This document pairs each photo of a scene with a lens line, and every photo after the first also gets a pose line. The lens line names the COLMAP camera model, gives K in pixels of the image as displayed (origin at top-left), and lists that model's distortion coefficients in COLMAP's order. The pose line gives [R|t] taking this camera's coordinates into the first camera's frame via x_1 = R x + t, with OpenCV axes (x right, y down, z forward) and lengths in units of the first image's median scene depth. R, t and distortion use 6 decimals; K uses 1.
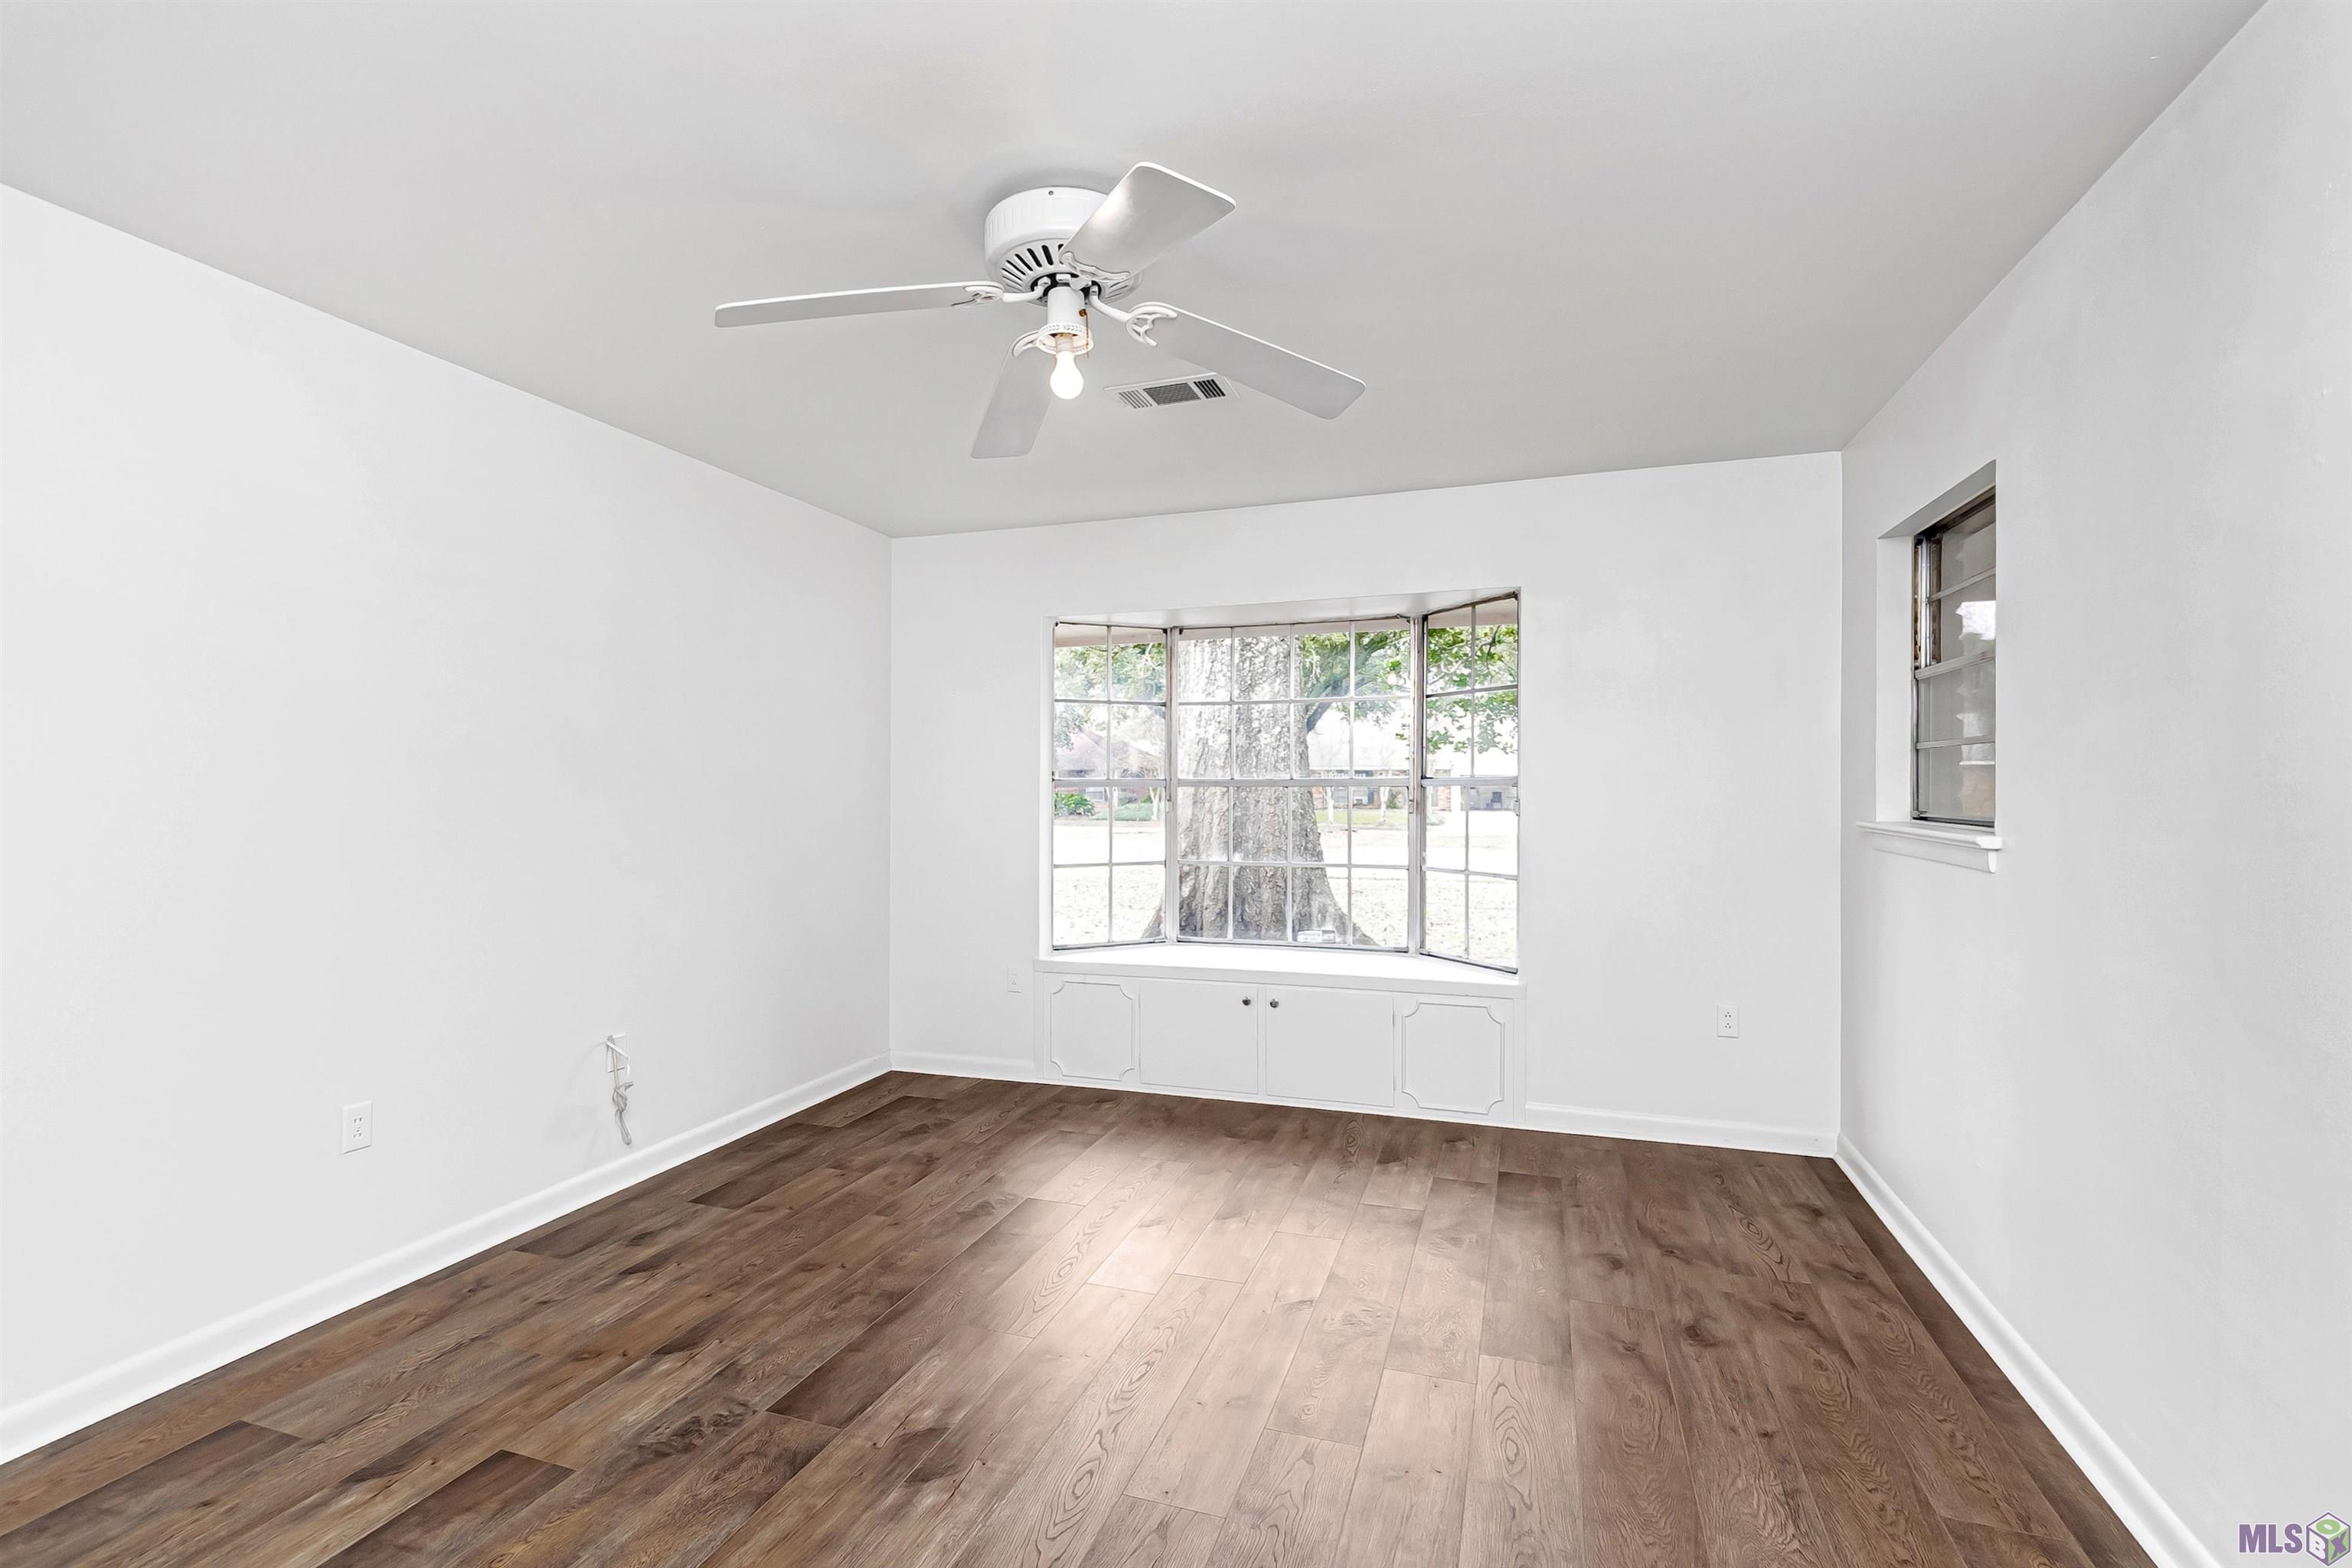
lens RADIAL K [[1066.9, 0, 1176.0], [0, 1066.9, 784.0], [0, 0, 1]] dist [-0.003555, 0.000296]
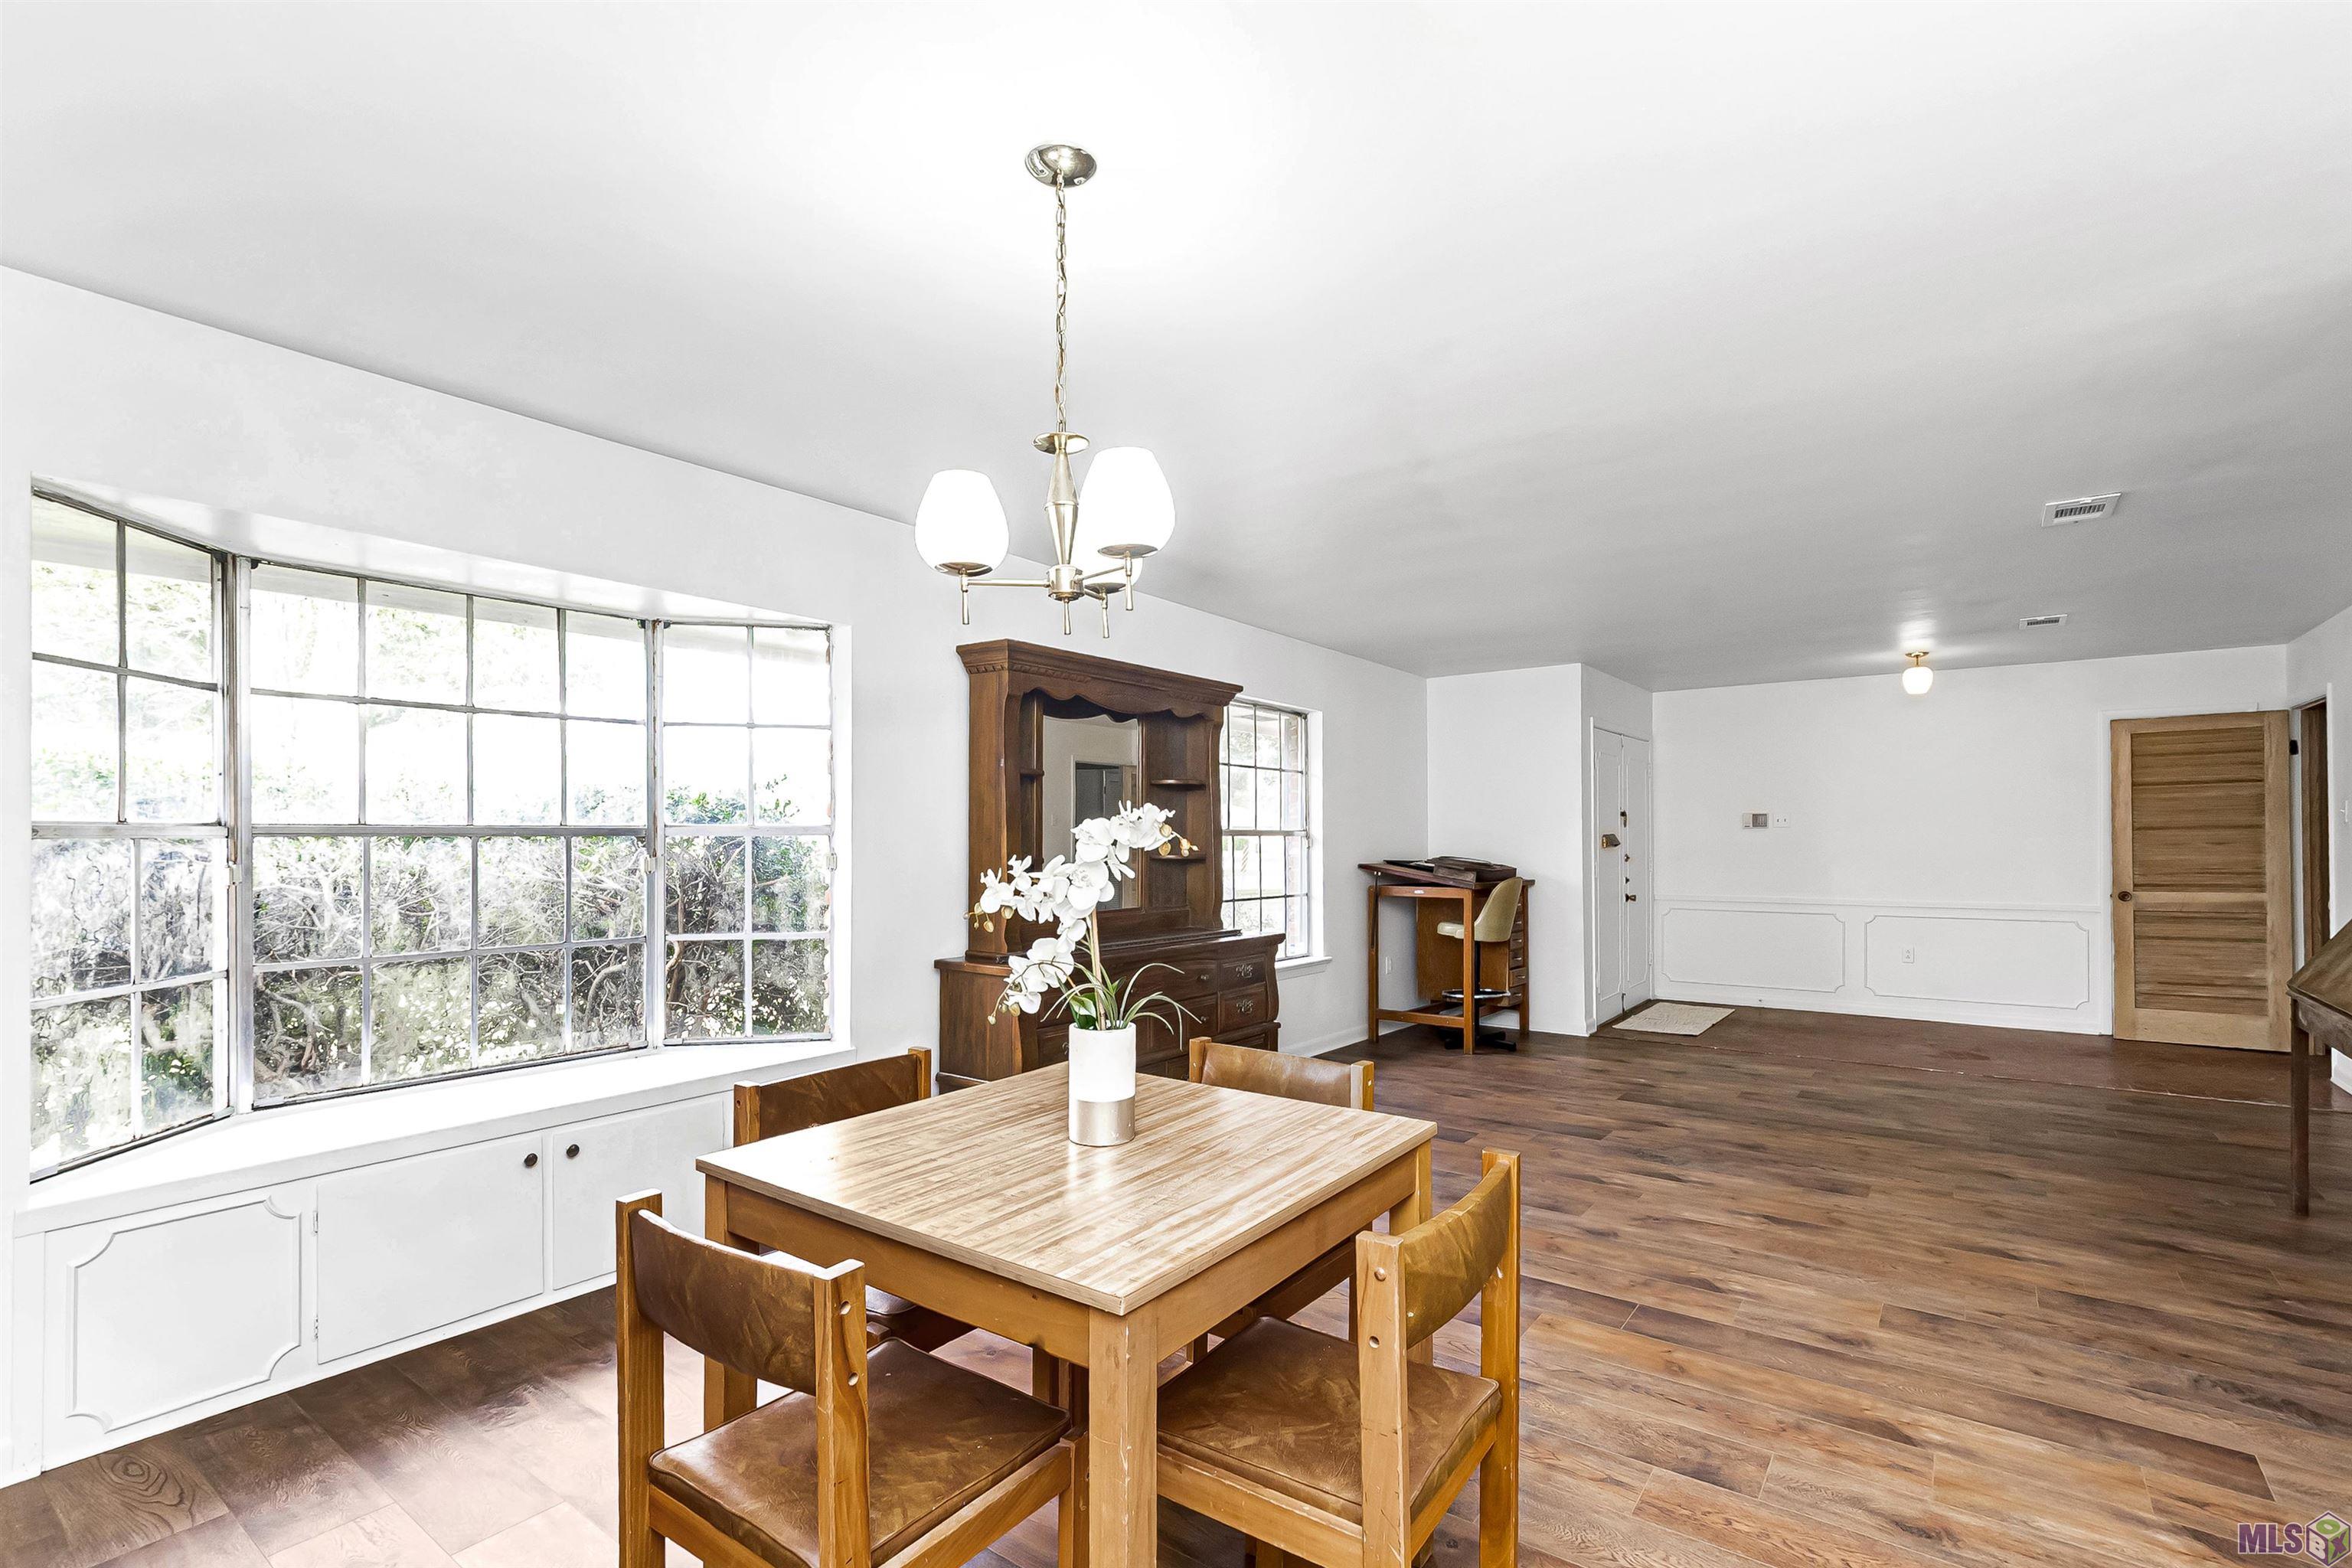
lens RADIAL K [[1066.9, 0, 1176.0], [0, 1066.9, 784.0], [0, 0, 1]] dist [-0.003555, 0.000296]
pose [[0.294669, 0.035582, 0.954937, -0.423215], [0.010985, 0.999114, -0.040618, 0.002544], [-0.955536, 0.022459, 0.294017, 0.398375]]
